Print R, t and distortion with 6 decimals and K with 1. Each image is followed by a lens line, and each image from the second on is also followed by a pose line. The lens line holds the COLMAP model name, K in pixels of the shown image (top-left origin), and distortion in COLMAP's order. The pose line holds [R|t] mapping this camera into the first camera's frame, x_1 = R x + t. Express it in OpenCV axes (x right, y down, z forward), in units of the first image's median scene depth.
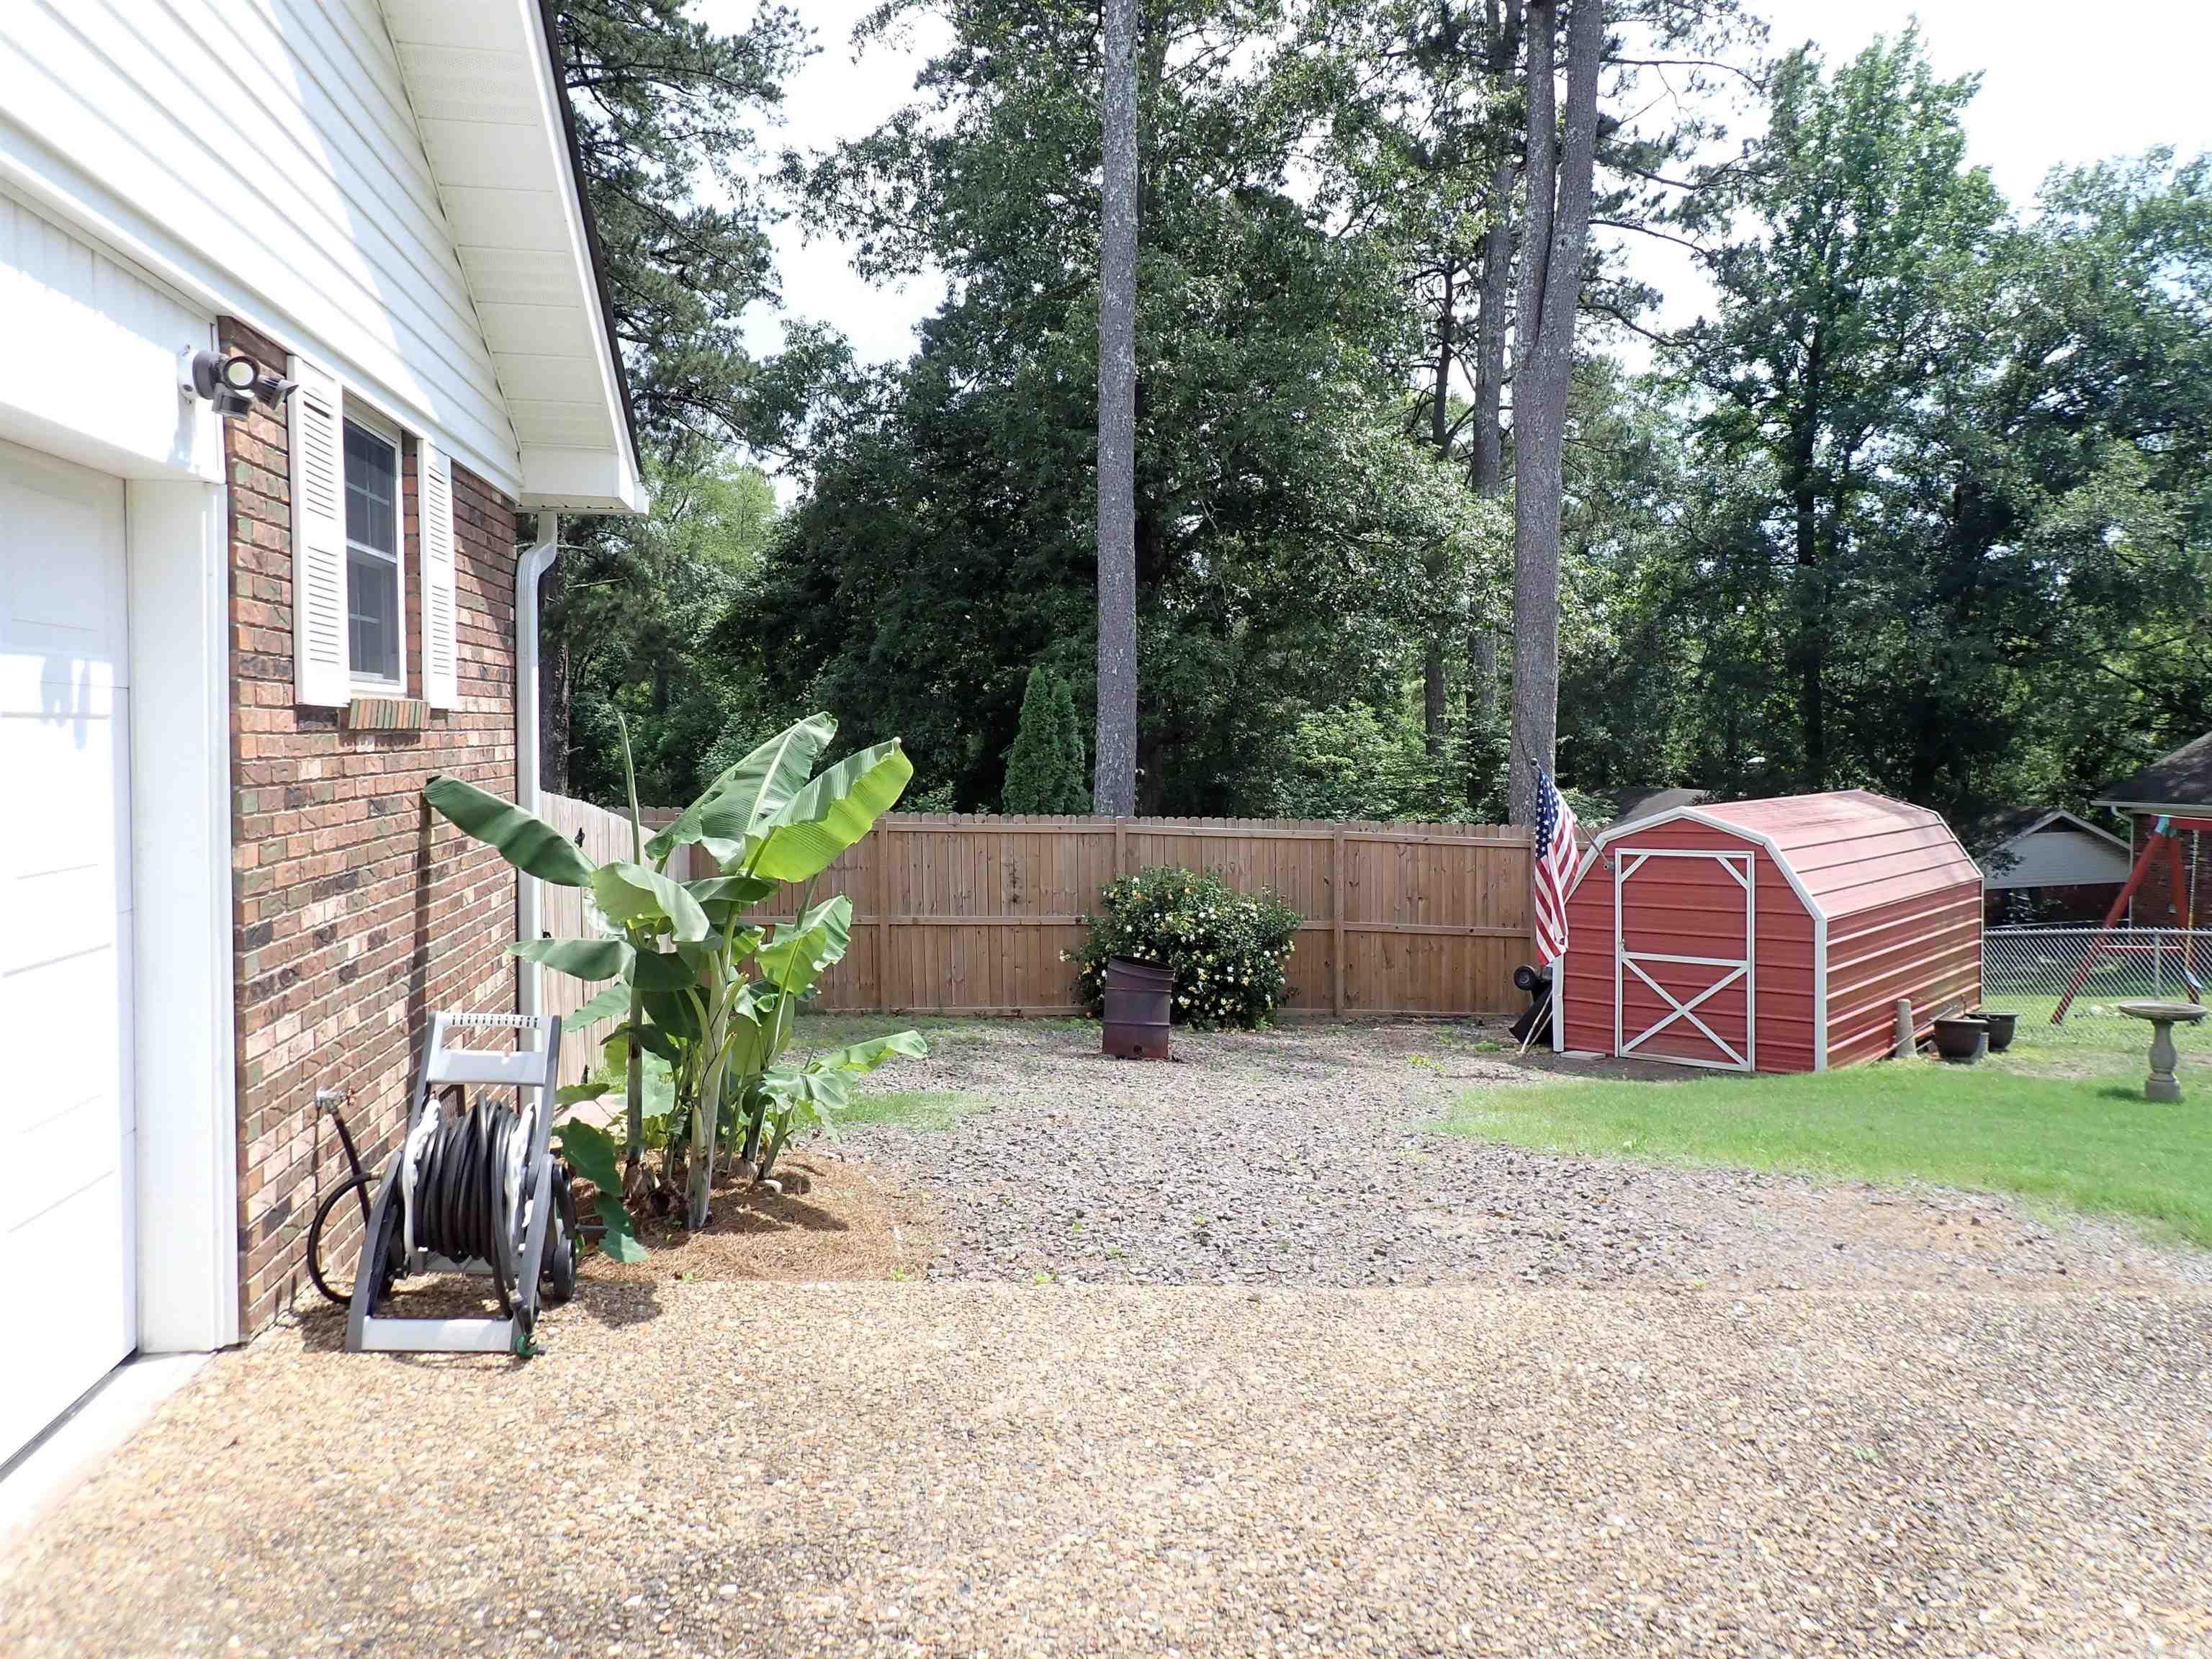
lens RADIAL K [[1645.9, 0, 1100.5], [0, 1645.9, 789.8], [0, 0, 1]] dist [-0.003006, -0.002617]
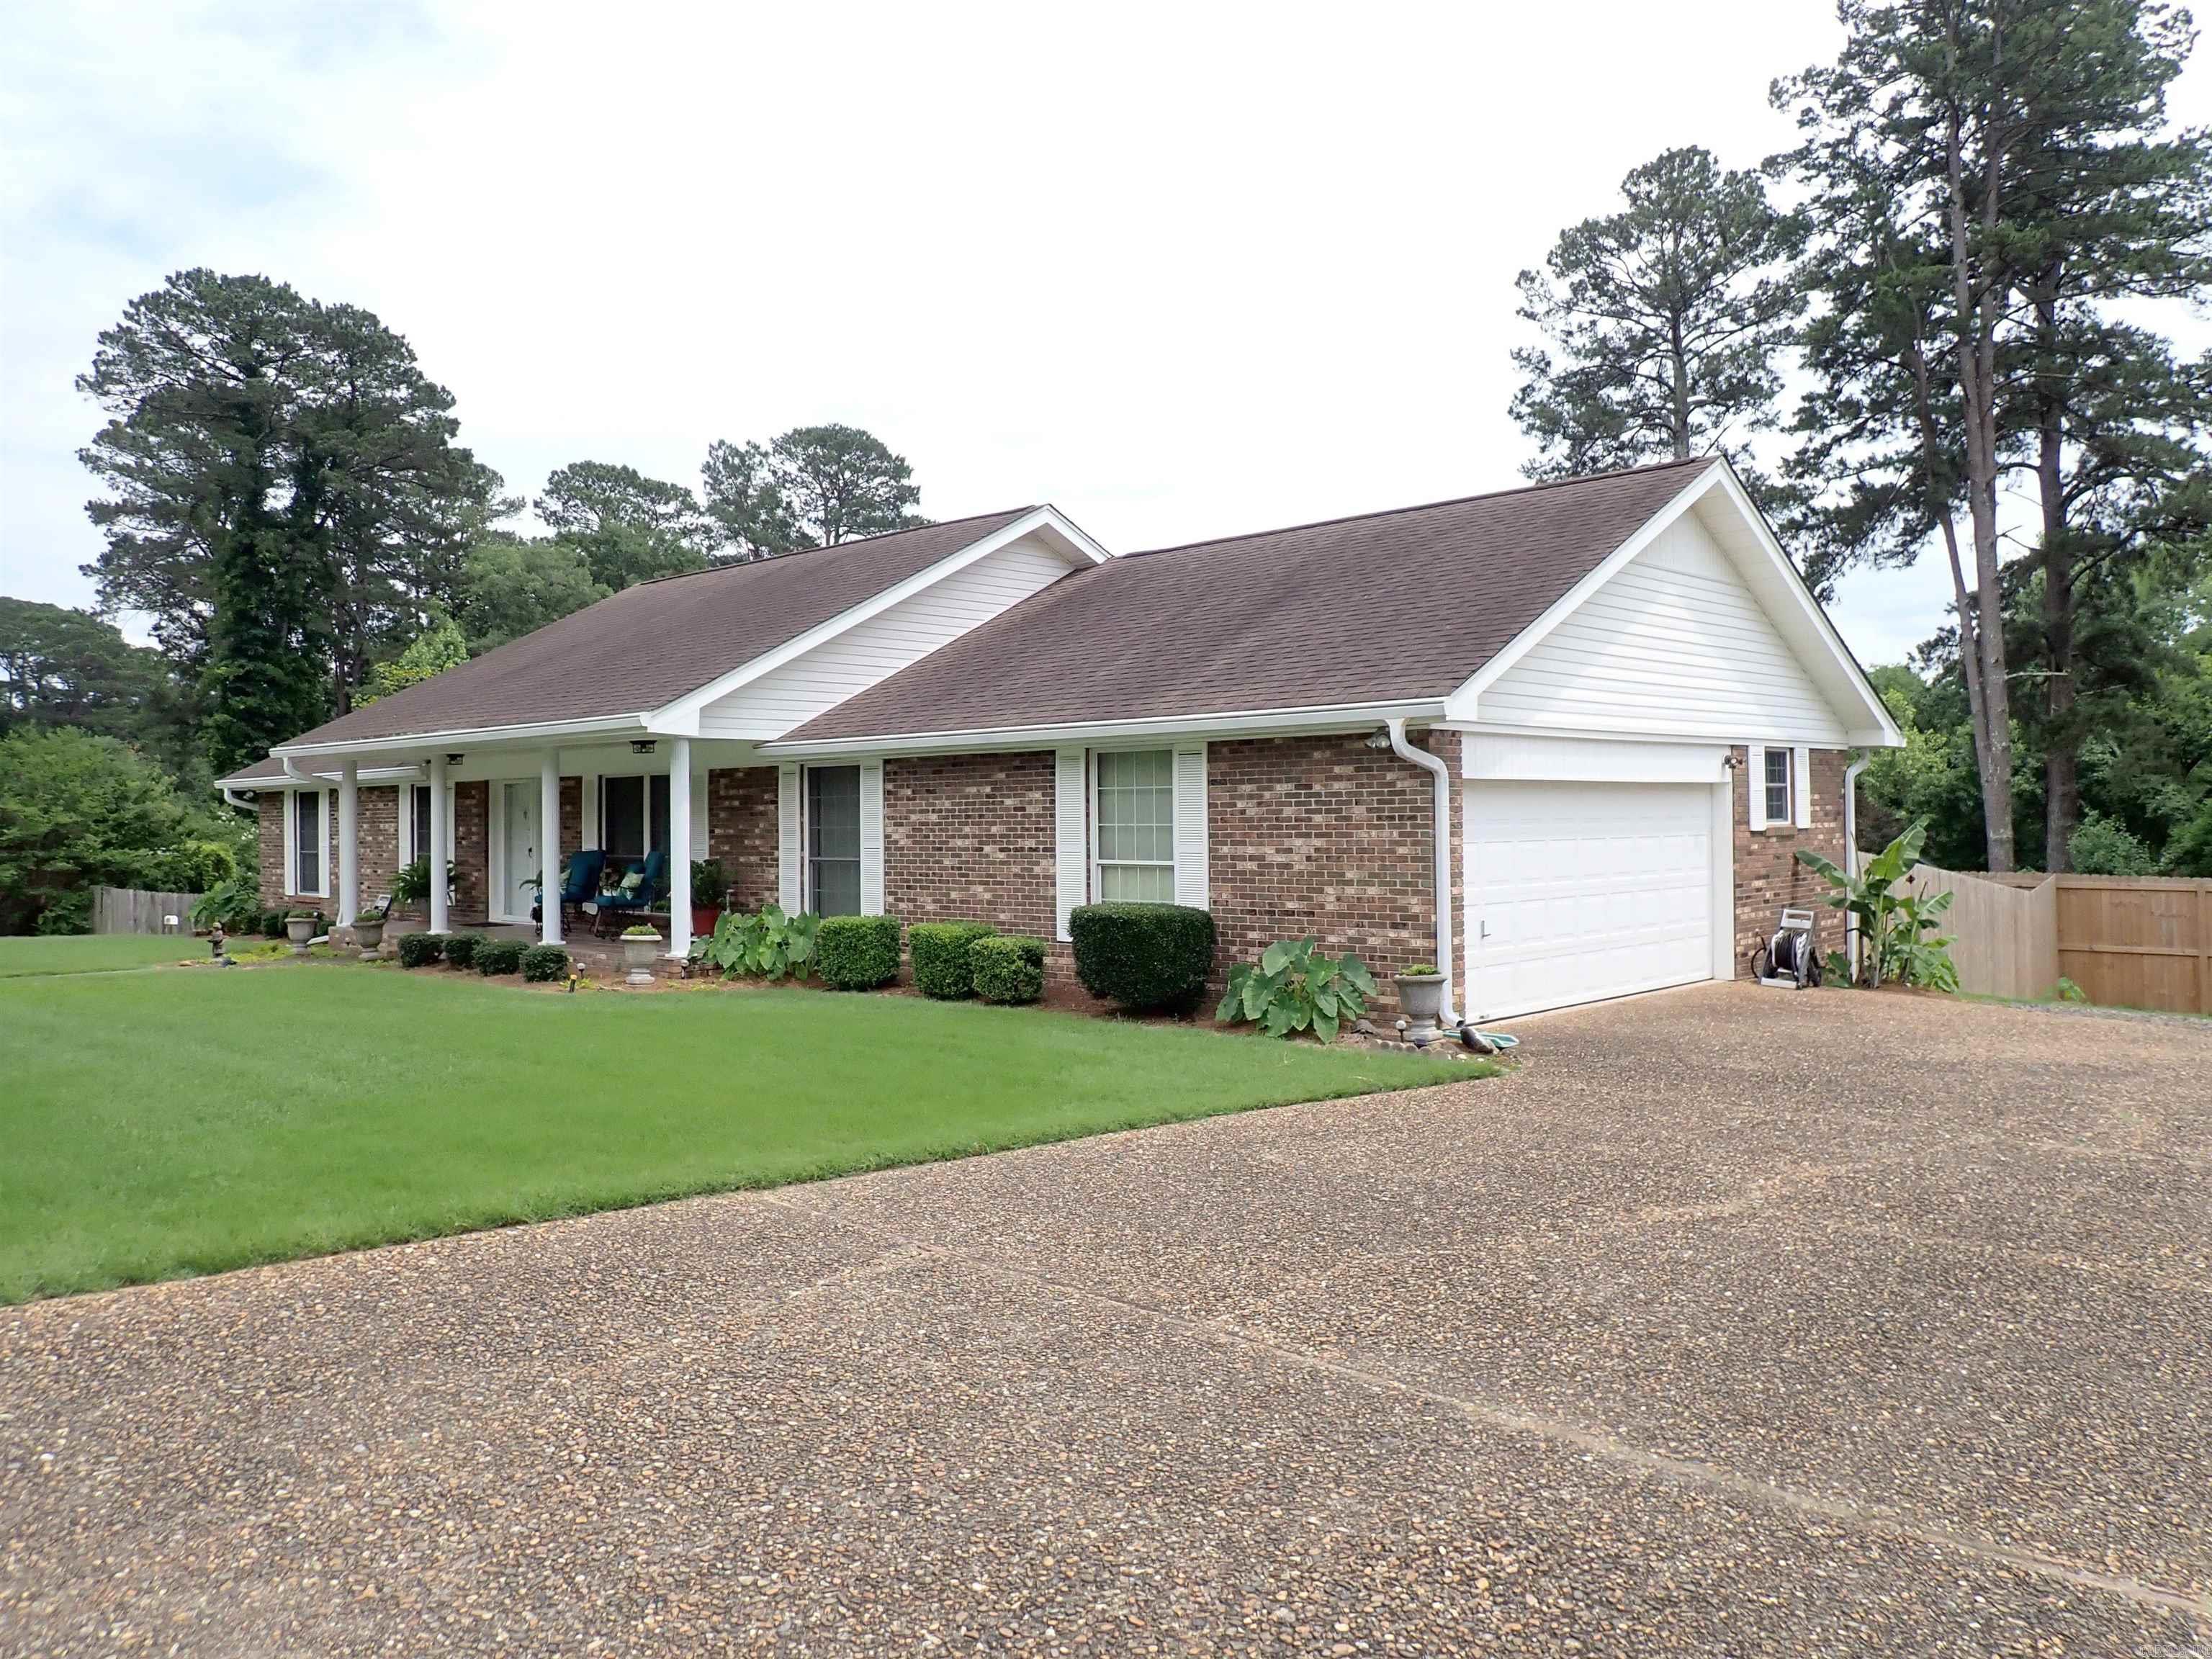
lens RADIAL K [[1651.2, 0, 1112.1], [0, 1651.2, 820.2], [0, 0, 1]] dist [0.012025, -0.000872]
pose [[0.623294, -0.010517, -0.781917, 0.539826], [-0.012755, 0.999640, -0.023613, 0.011431], [0.781884, 0.024691, 0.622935, -0.869963]]
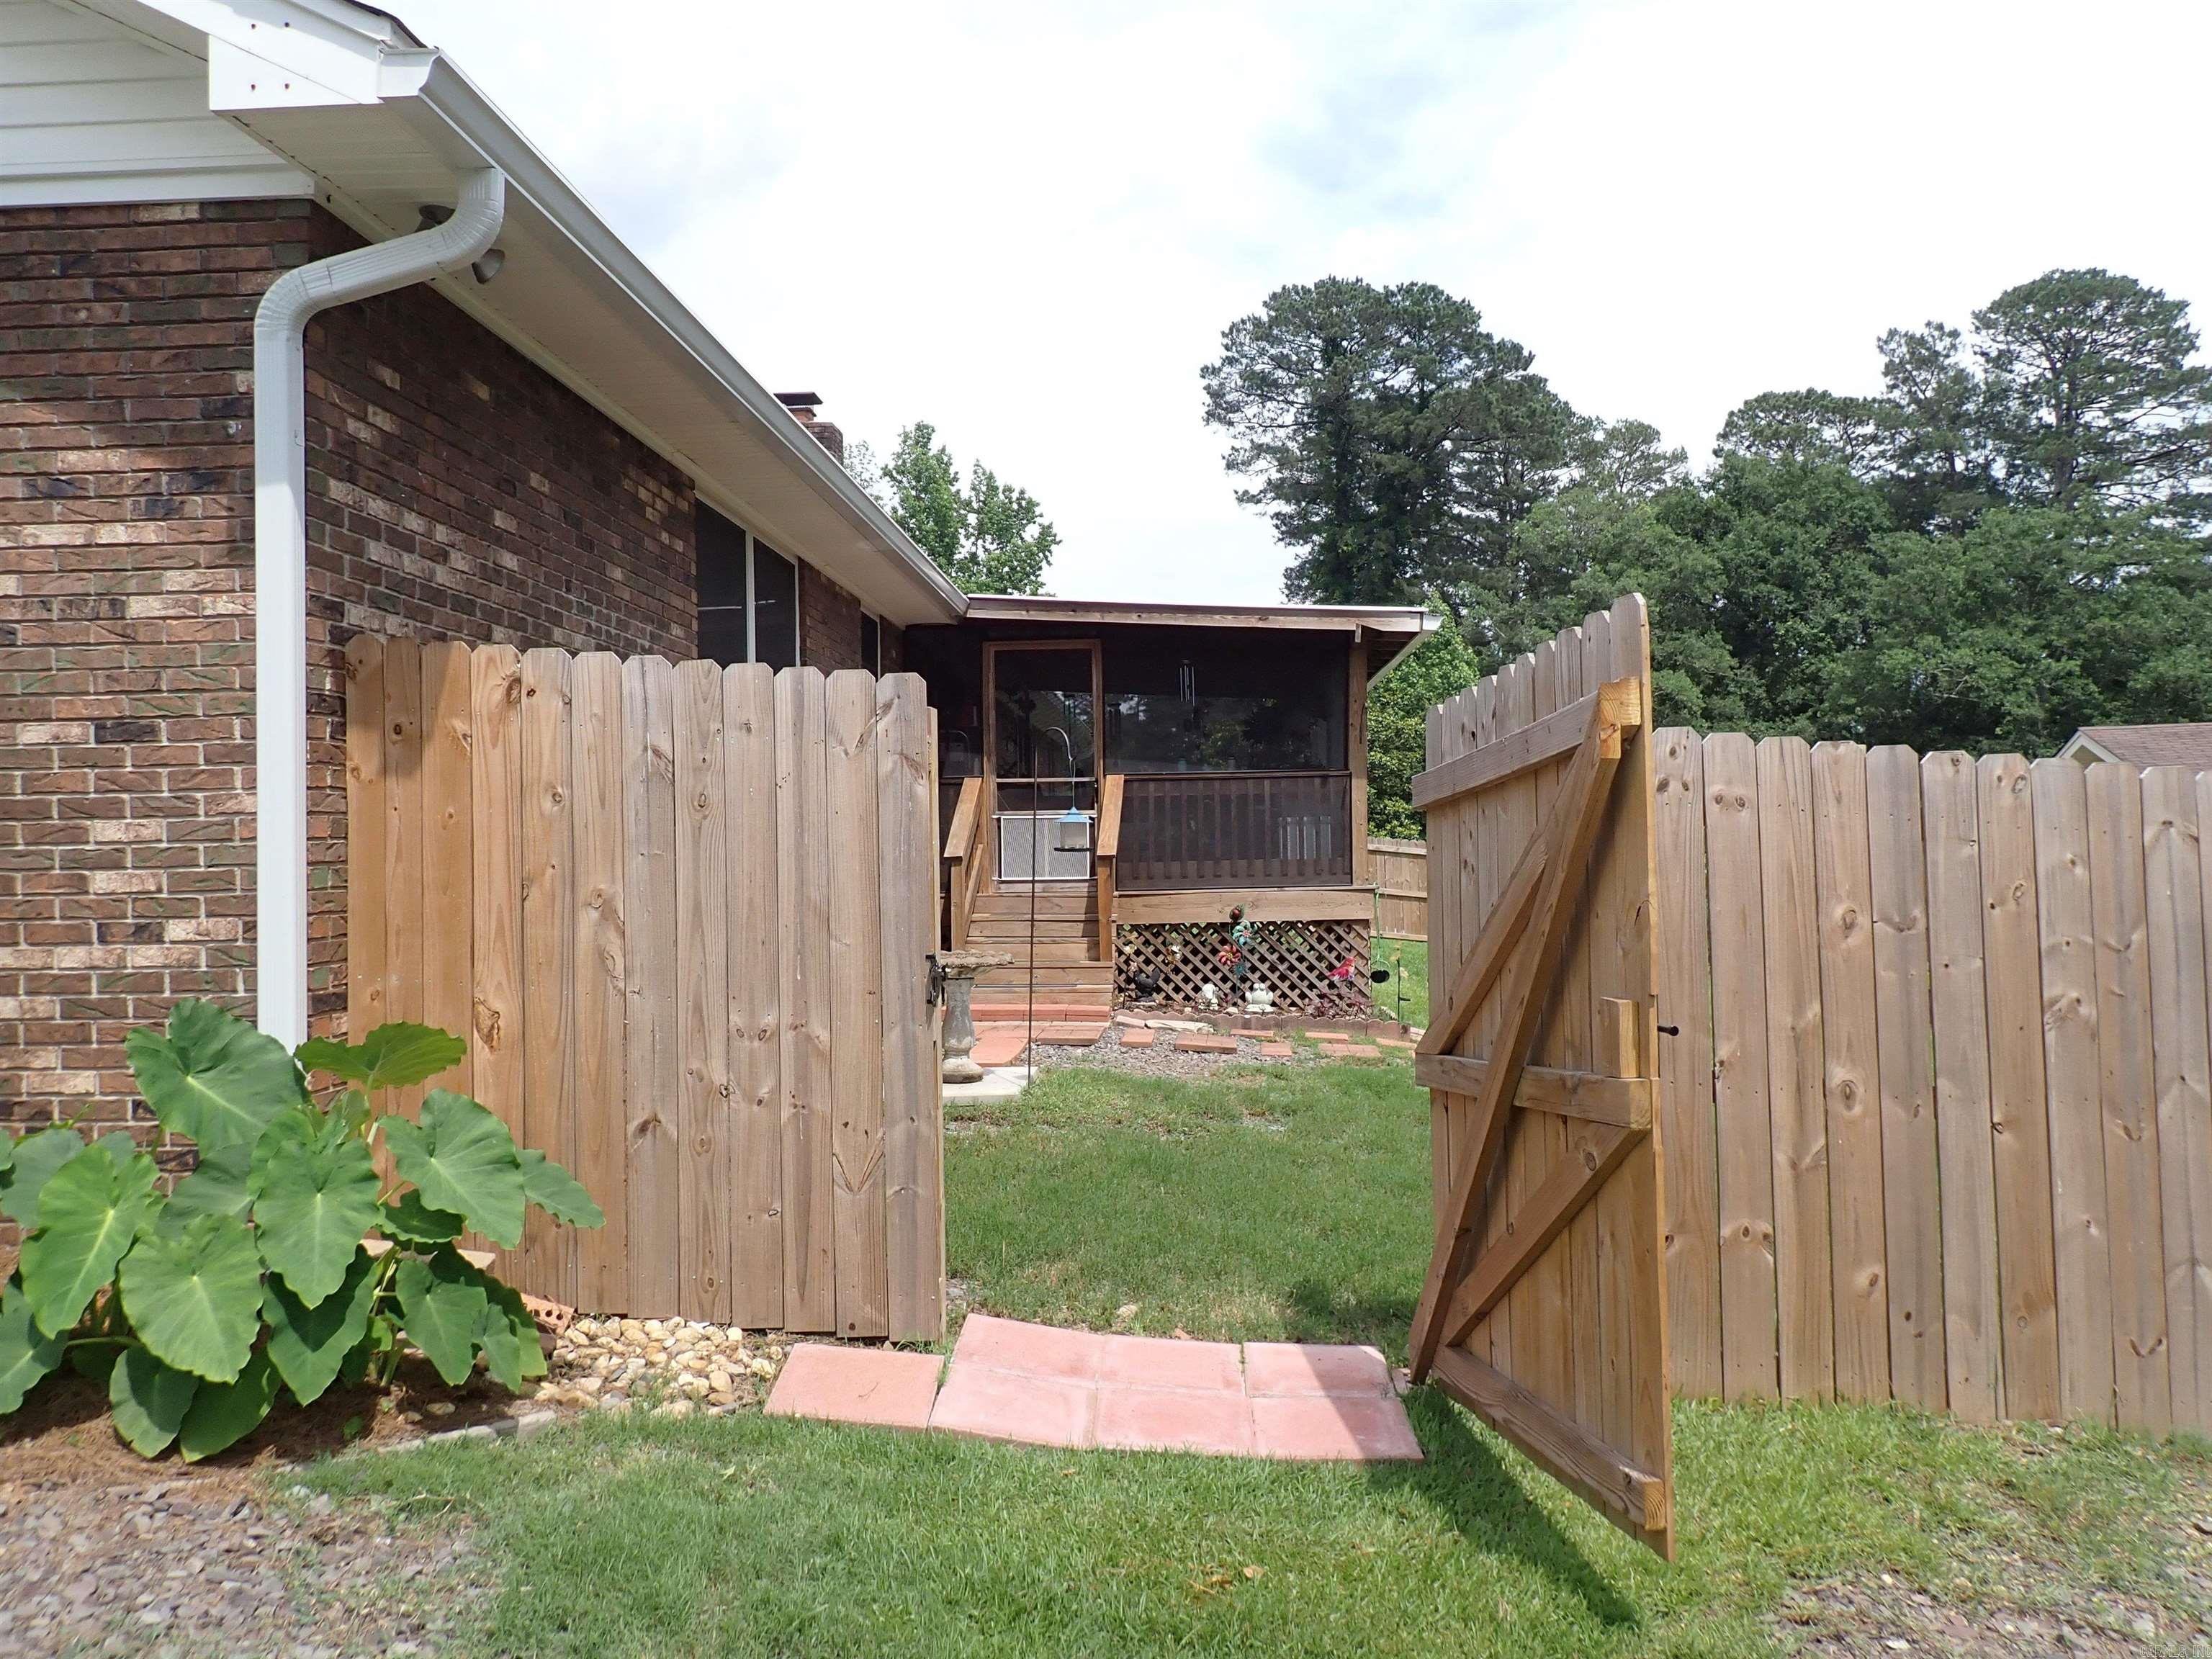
lens RADIAL K [[1651.2, 0, 1112.1], [0, 1651.2, 820.2], [0, 0, 1]] dist [0.012025, -0.000872]
pose [[-0.217228, -0.017470, -0.975965, 0.093106], [-0.020490, 0.999701, -0.013334, 0.031339], [0.975906, 0.017101, -0.217521, 0.747273]]
